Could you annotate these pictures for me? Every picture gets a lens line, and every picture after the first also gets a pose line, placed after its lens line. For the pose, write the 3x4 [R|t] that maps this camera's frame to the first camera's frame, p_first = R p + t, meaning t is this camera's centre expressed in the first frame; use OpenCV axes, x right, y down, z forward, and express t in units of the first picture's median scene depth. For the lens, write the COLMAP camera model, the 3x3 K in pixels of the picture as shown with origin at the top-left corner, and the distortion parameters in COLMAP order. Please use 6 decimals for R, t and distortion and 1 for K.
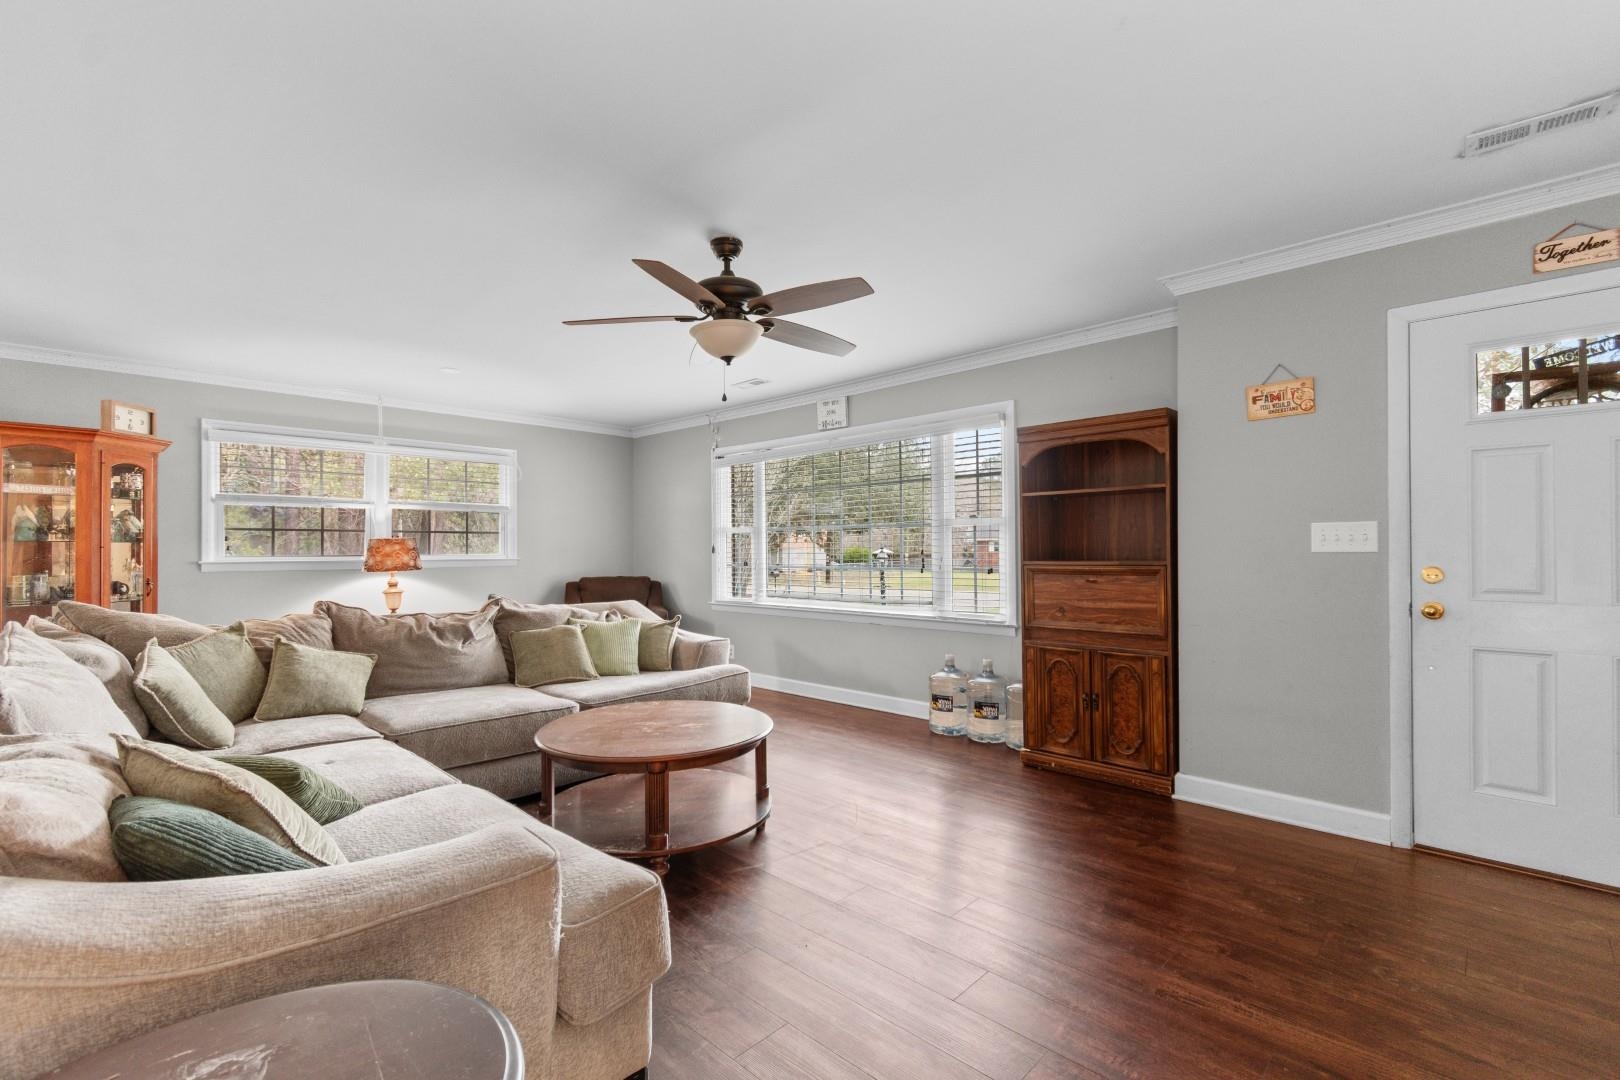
lens RADIAL K [[721.4, 0, 816.0], [0, 721.4, 547.6], [0, 0, 1]] dist [0.003127, 0.000162]
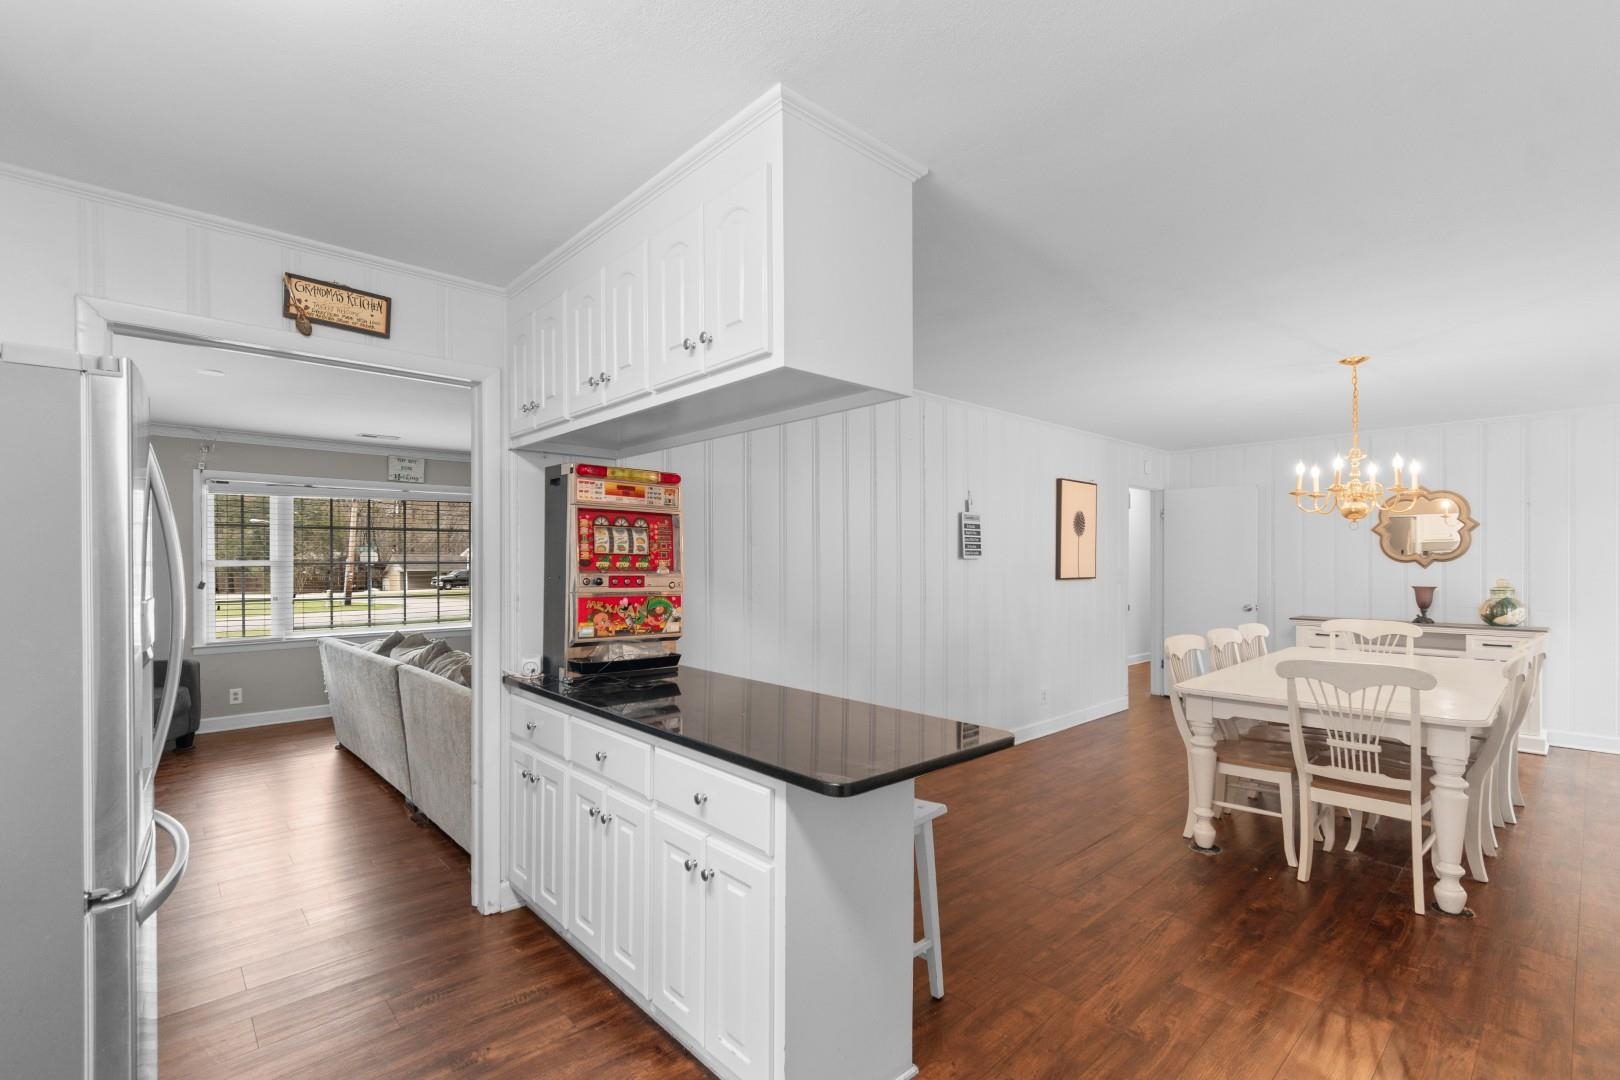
lens RADIAL K [[721.4, 0, 811.9], [0, 721.4, 550.4], [0, 0, 1]] dist [0.003127, 0.000162]
pose [[0.055287, 0.016757, 0.998330, -1.683072], [0.000233, 0.999859, -0.016795, -0.043504], [-0.998470, 0.001161, 0.055275, 0.374768]]
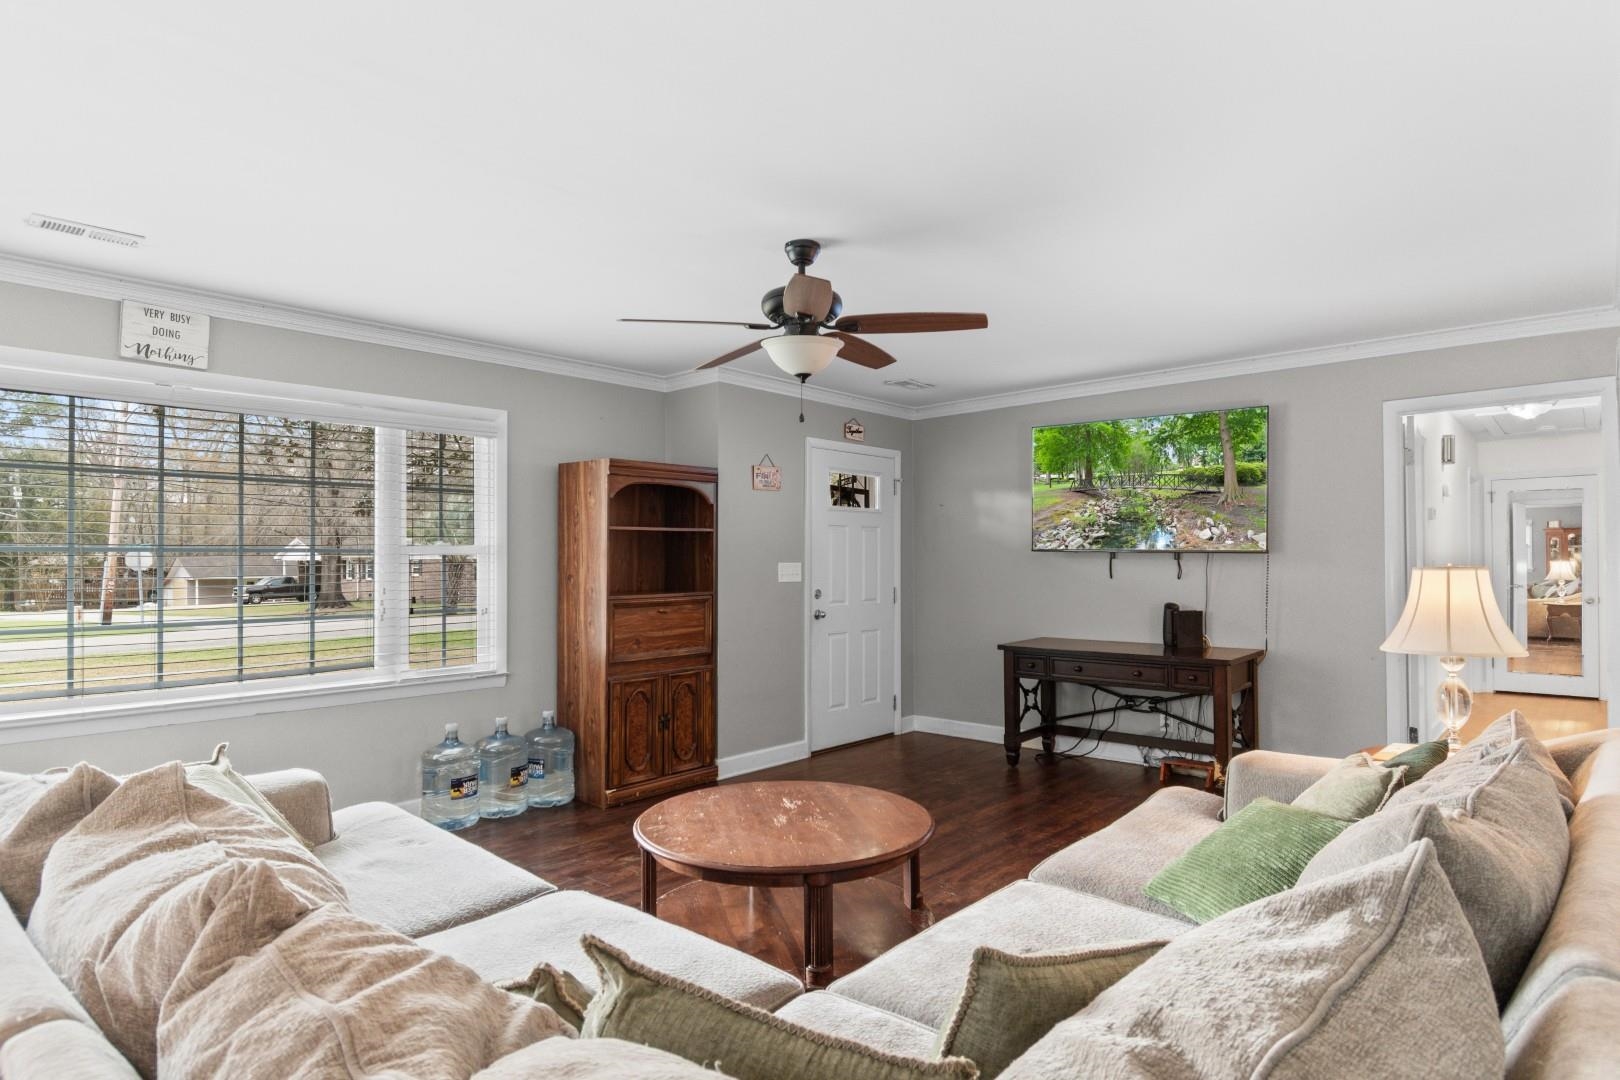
lens RADIAL K [[877.1, 0, 813.3], [0, 877.1, 548.8], [0, 0, 1]] dist [-0.001353, -0.001615]
pose [[-0.044363, 0.020339, 0.998808, -0.937869], [0.003506, 0.999790, -0.020203, -0.021132], [-0.999009, 0.002605, -0.044425, 0.813490]]
